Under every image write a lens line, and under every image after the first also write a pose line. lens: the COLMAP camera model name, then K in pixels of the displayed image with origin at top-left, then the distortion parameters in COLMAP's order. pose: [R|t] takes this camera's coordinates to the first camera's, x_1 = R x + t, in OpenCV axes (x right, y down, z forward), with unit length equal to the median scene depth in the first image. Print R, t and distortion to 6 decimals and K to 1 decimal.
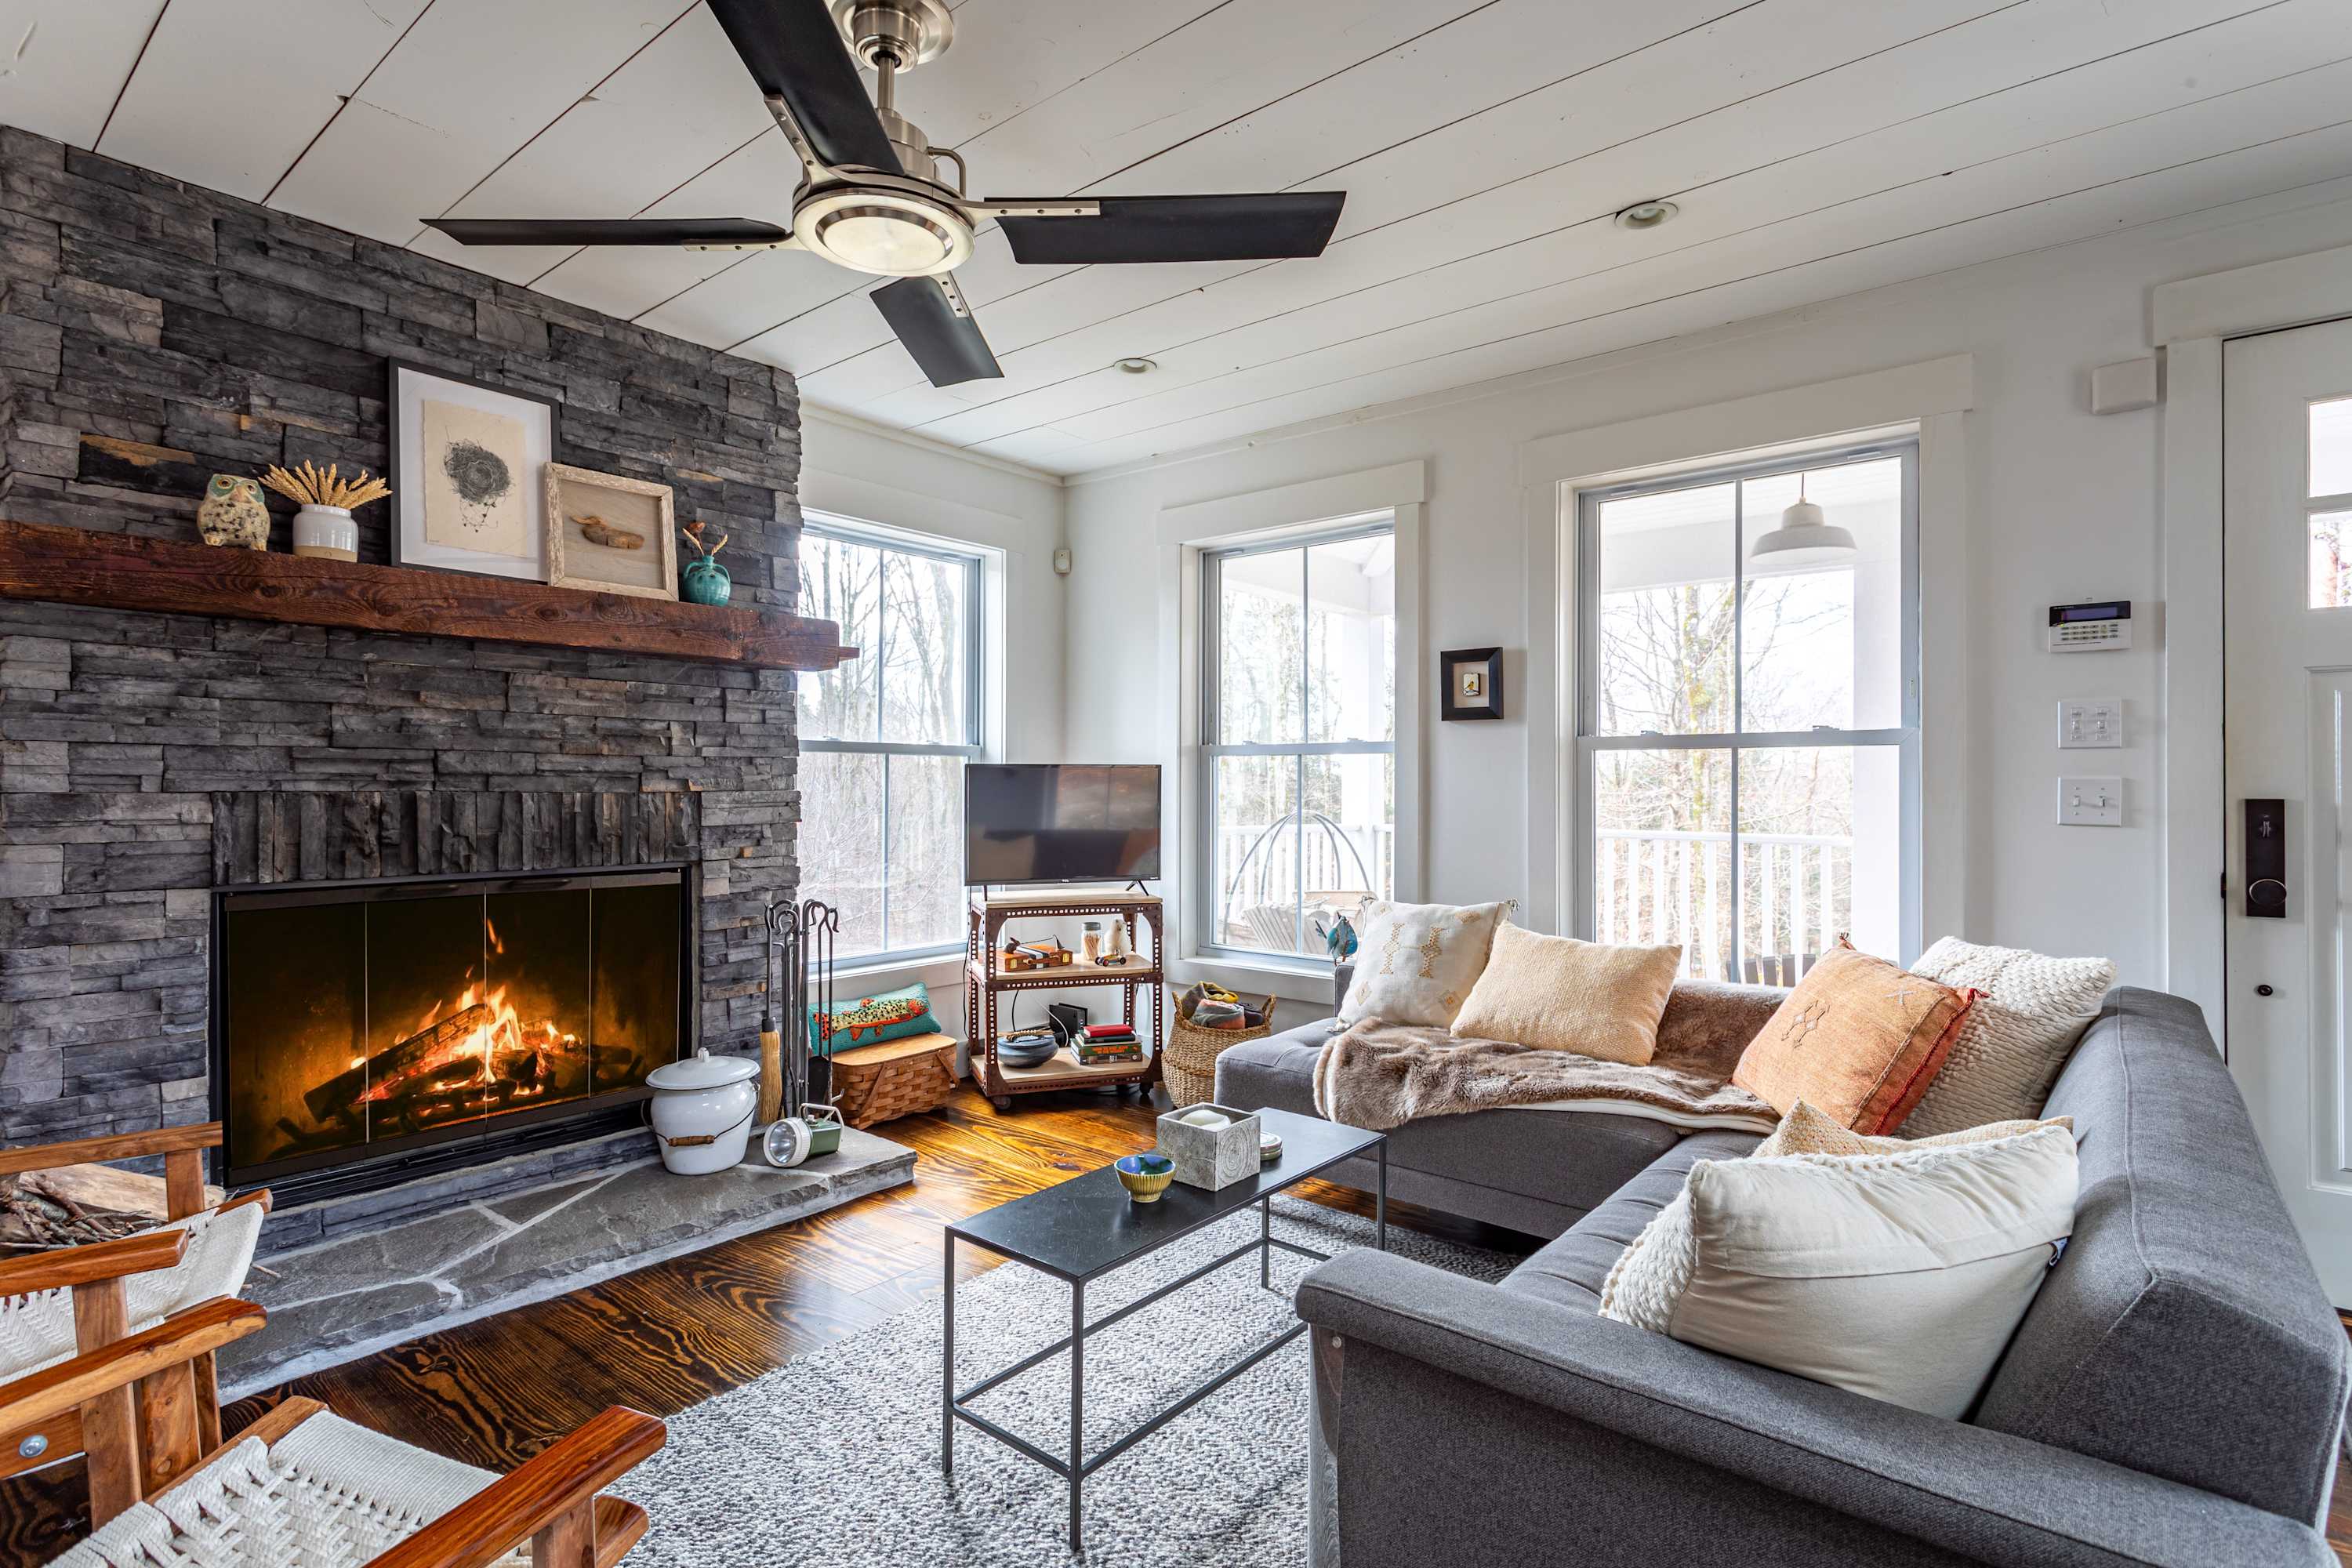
lens RADIAL K [[1135.9, 0, 1129.9], [0, 1135.9, 779.6], [0, 0, 1]] dist [-0.002229, 0.000896]
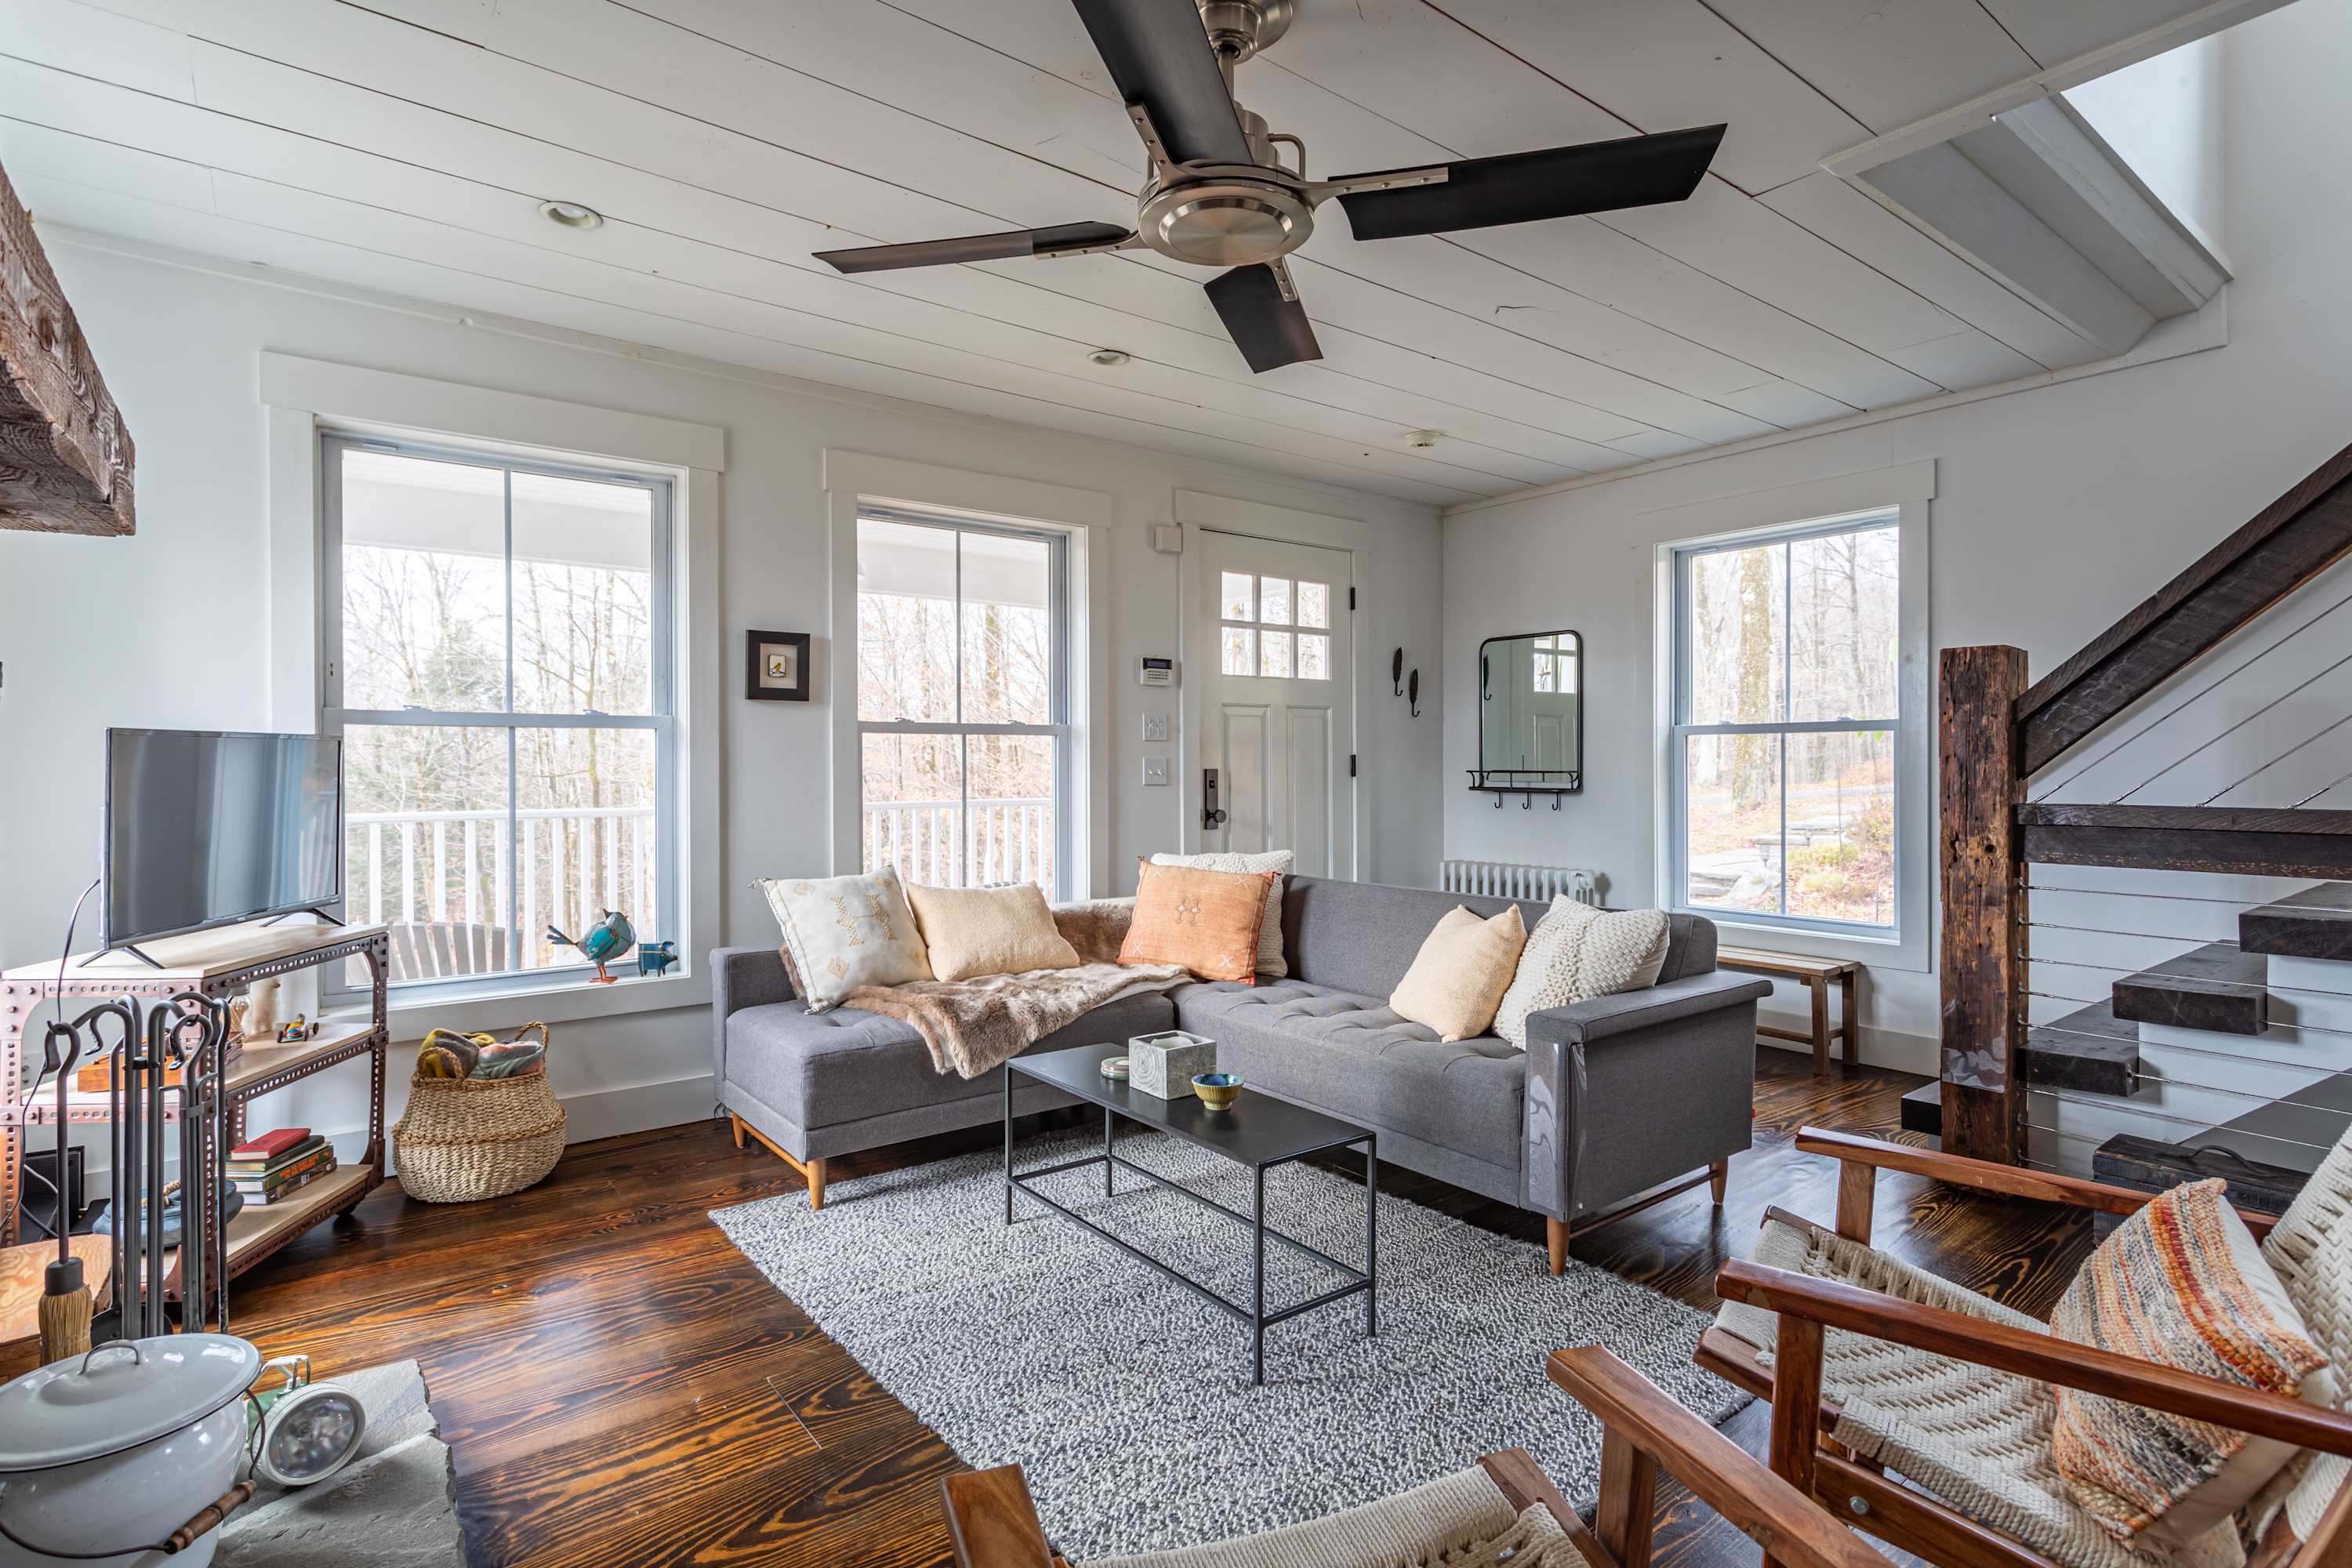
lens RADIAL K [[1135.9, 0, 1183.8], [0, 1135.9, 769.5], [0, 0, 1]] dist [-0.002229, 0.000896]
pose [[0.226599, -0.008946, 0.973947, -0.857437], [-0.002832, 0.999948, 0.009843, -0.001197], [-0.973984, -0.004989, 0.226562, 0.562654]]
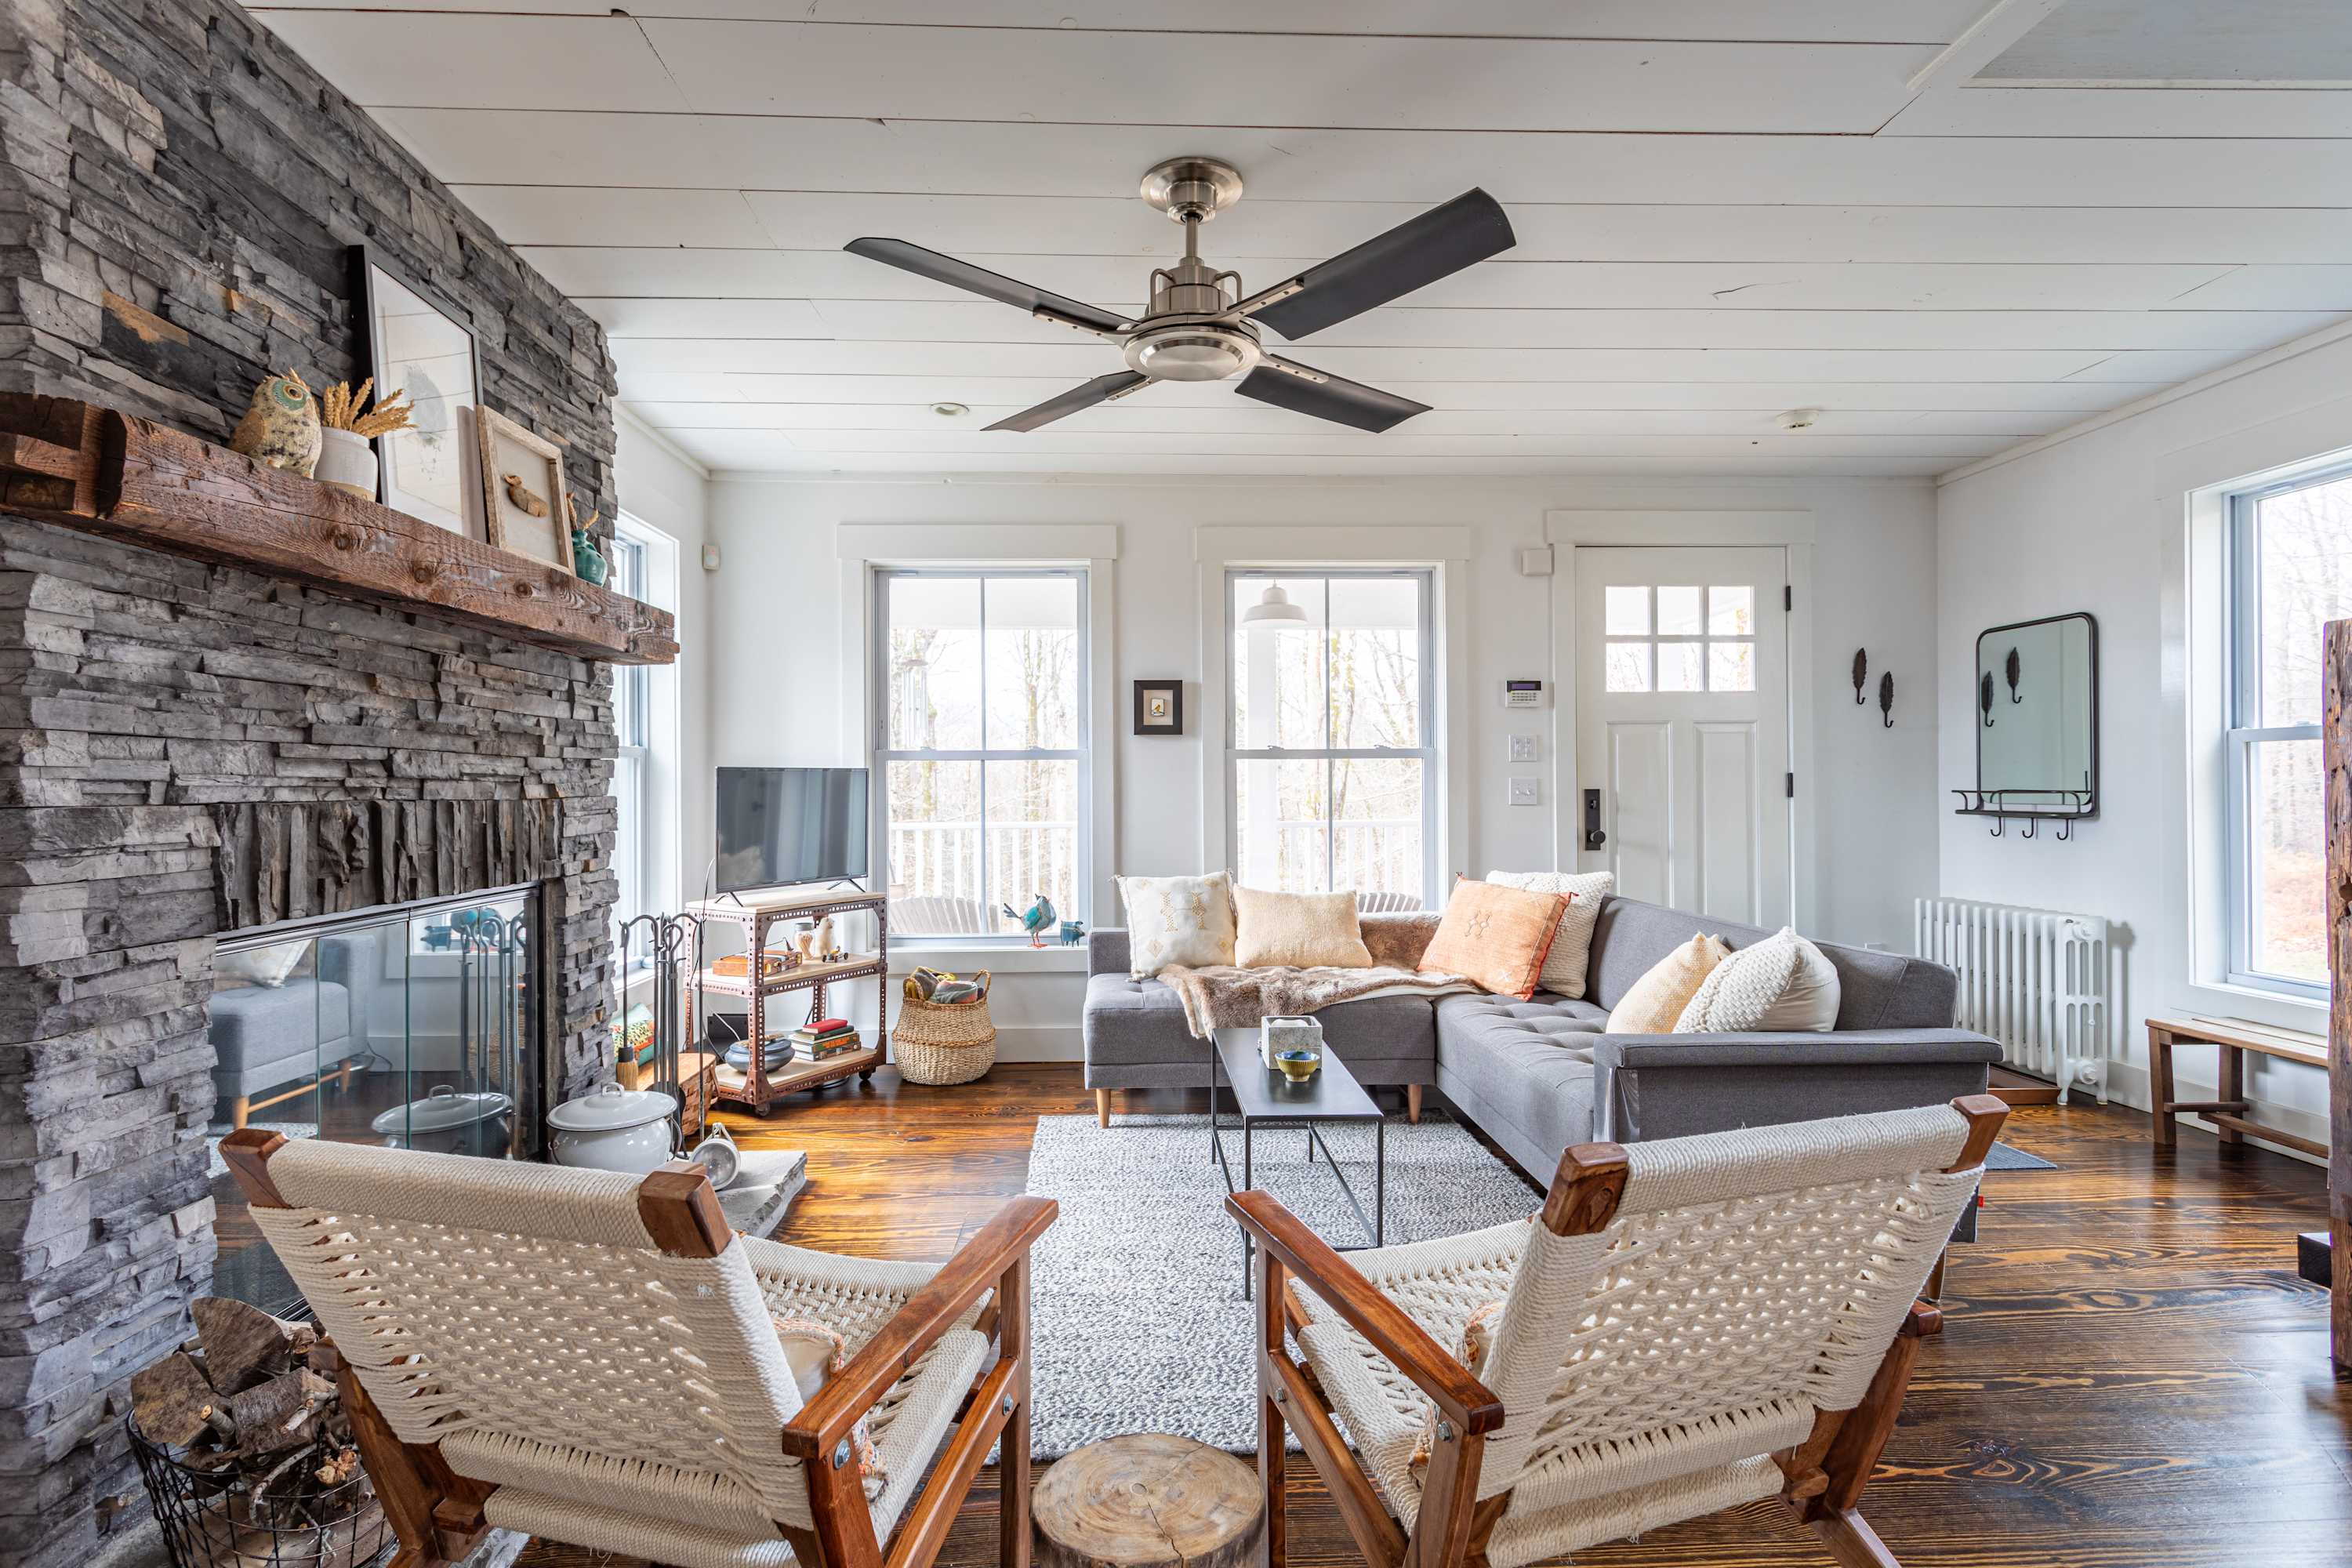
lens RADIAL K [[1135.9, 0, 1157.0], [0, 1135.9, 785.1], [0, 0, 1]] dist [-0.002229, 0.000896]
pose [[0.747822, -0.006131, 0.663871, -0.769911], [0.004608, 0.999981, 0.004044, -0.001068], [-0.663884, 0.000035, 0.747836, 0.049796]]
